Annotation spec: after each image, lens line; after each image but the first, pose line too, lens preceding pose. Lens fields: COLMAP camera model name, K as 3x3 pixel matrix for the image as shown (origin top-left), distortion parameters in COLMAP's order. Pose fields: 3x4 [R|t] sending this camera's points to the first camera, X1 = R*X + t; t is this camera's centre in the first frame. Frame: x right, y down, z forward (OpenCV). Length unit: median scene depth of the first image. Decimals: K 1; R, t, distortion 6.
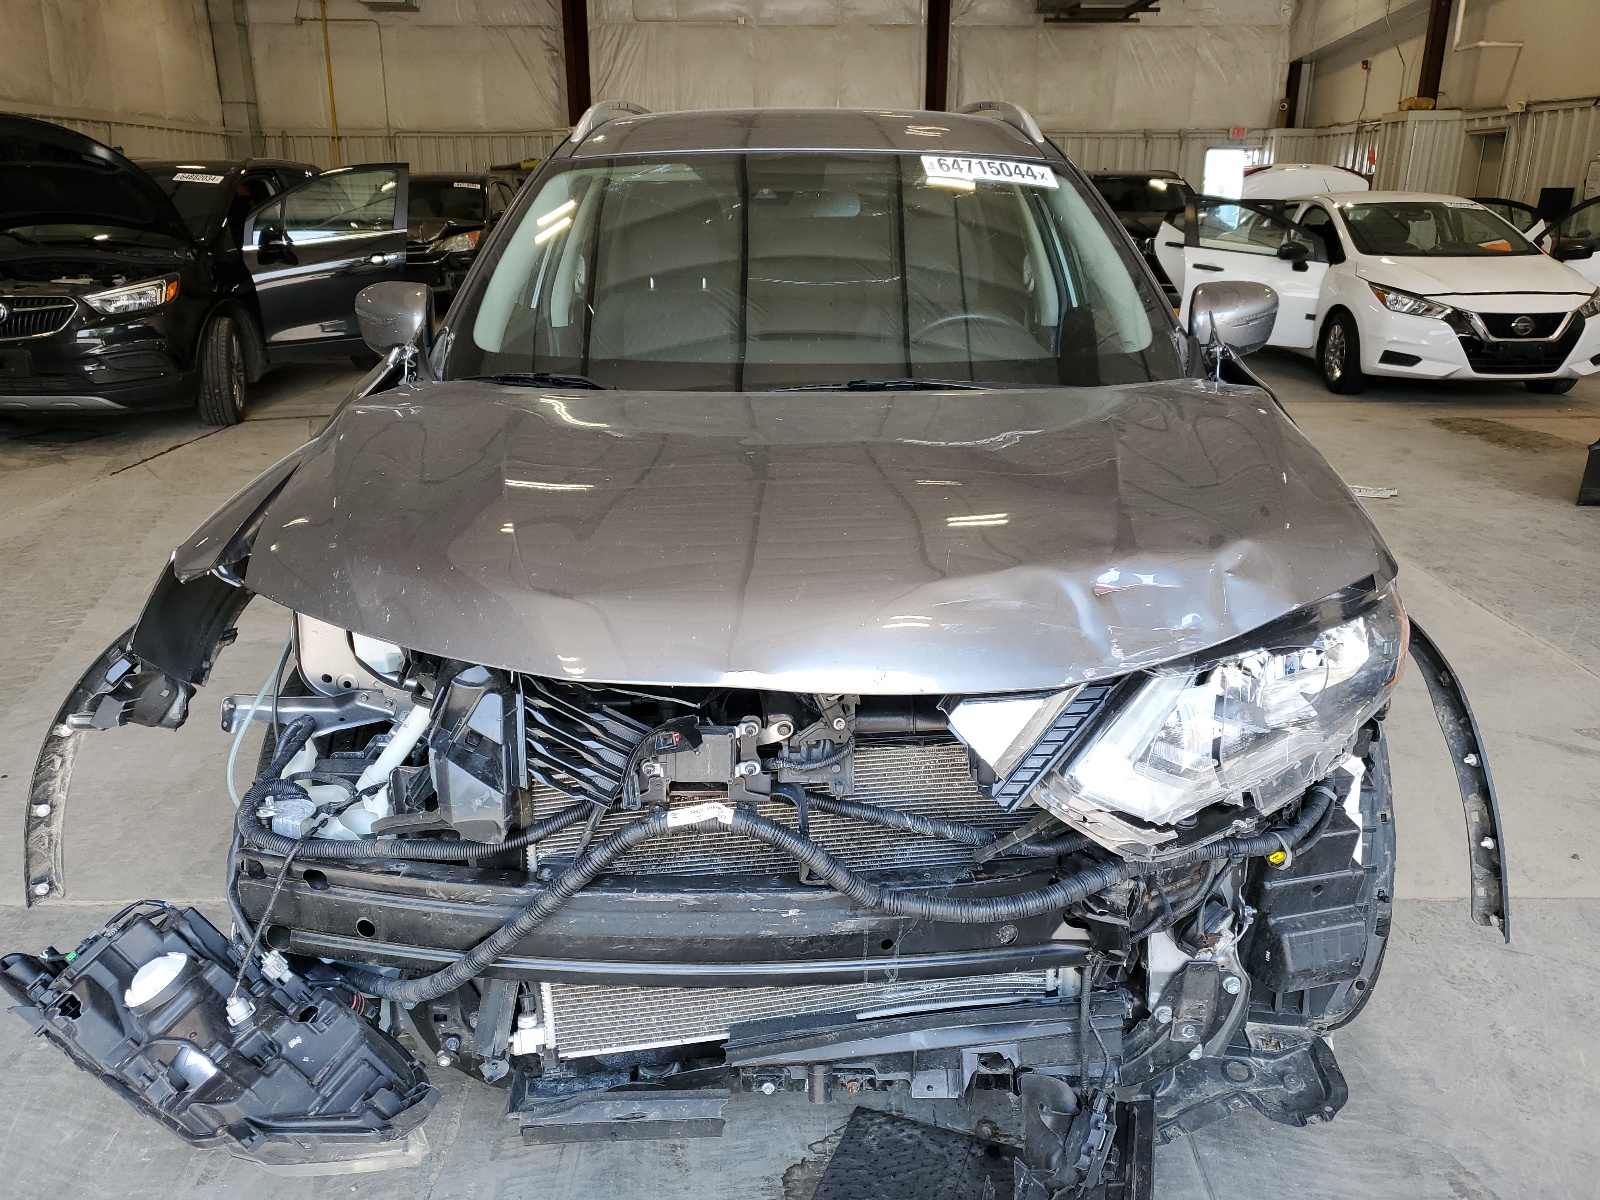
lens RADIAL K [[1233.1, 0, 793.7], [0, 1233.1, 589.4], [0, 0, 1]] dist [0.004694, -0.004906]
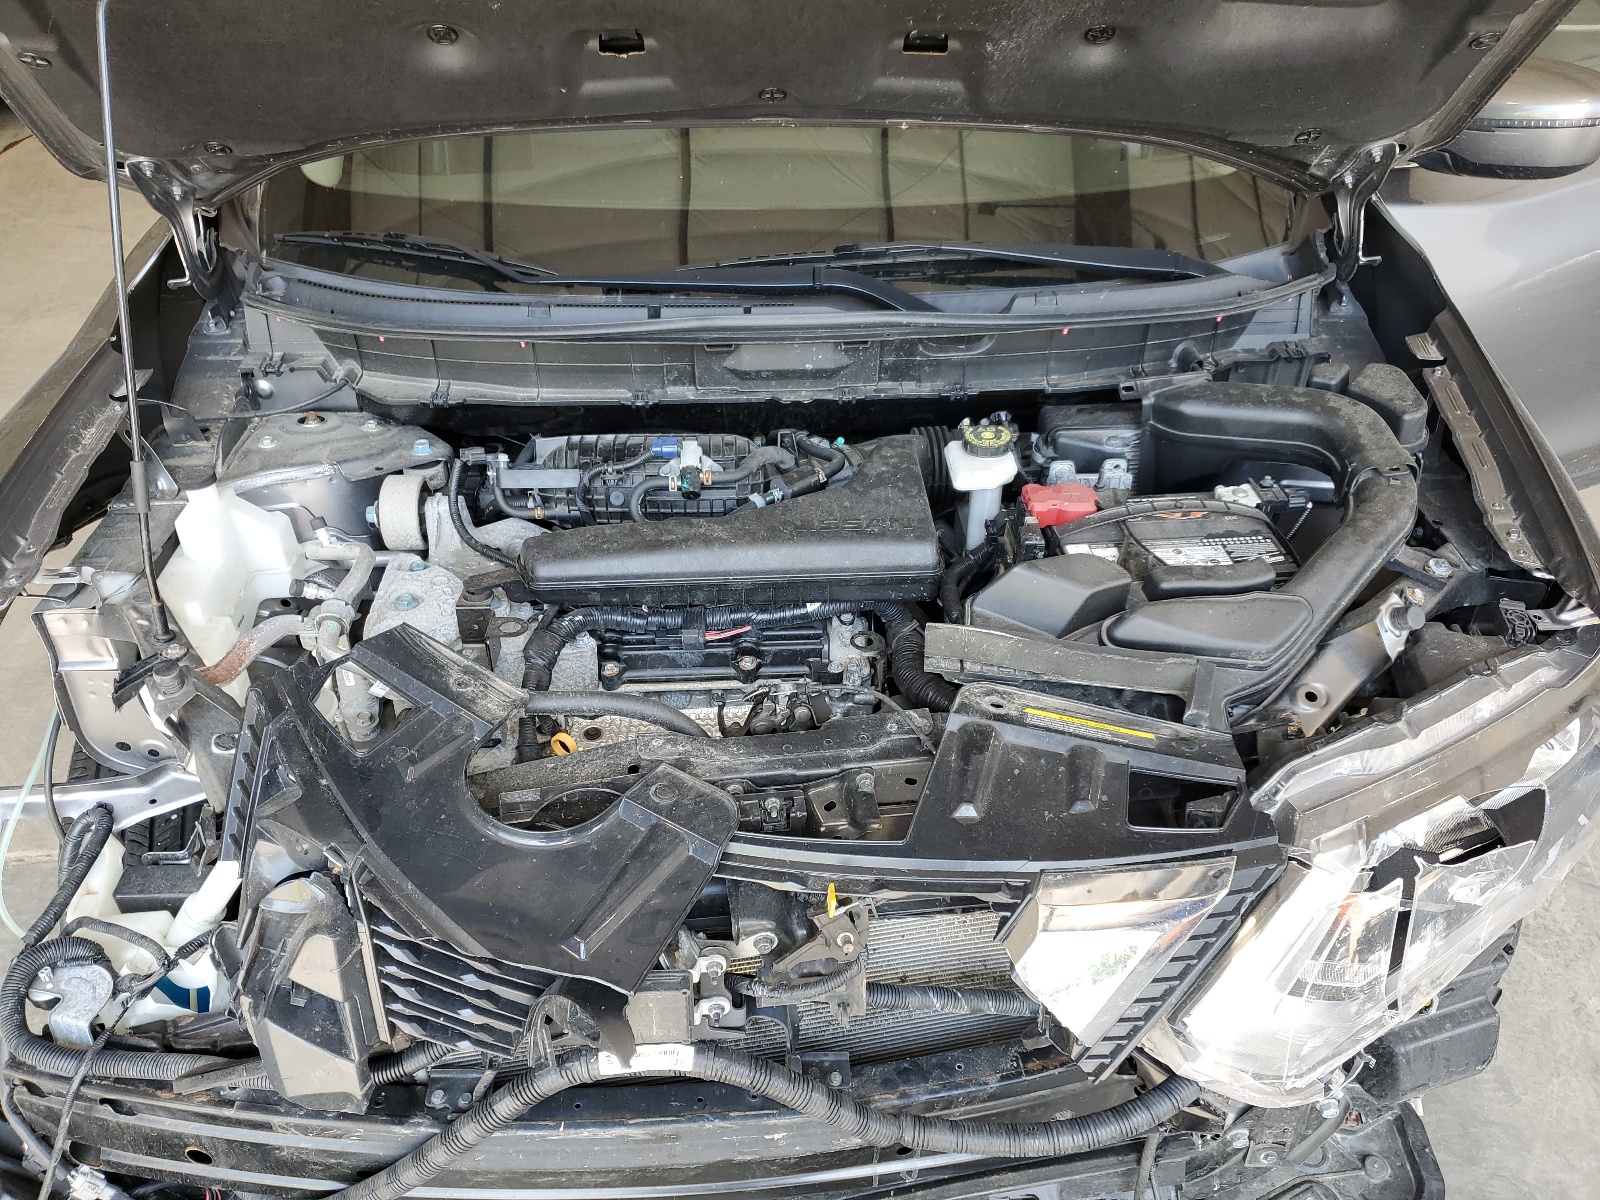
lens RADIAL K [[1233.1, 0, 805.4], [0, 1233.1, 615.1], [0, 0, 1]] dist [0.004694, -0.004906]
pose [[0.999216, -0.022362, 0.032670, -0.002381], [0.011755, 0.955565, 0.294546, -0.240313], [-0.037805, -0.293931, 0.955079, 0.368523]]
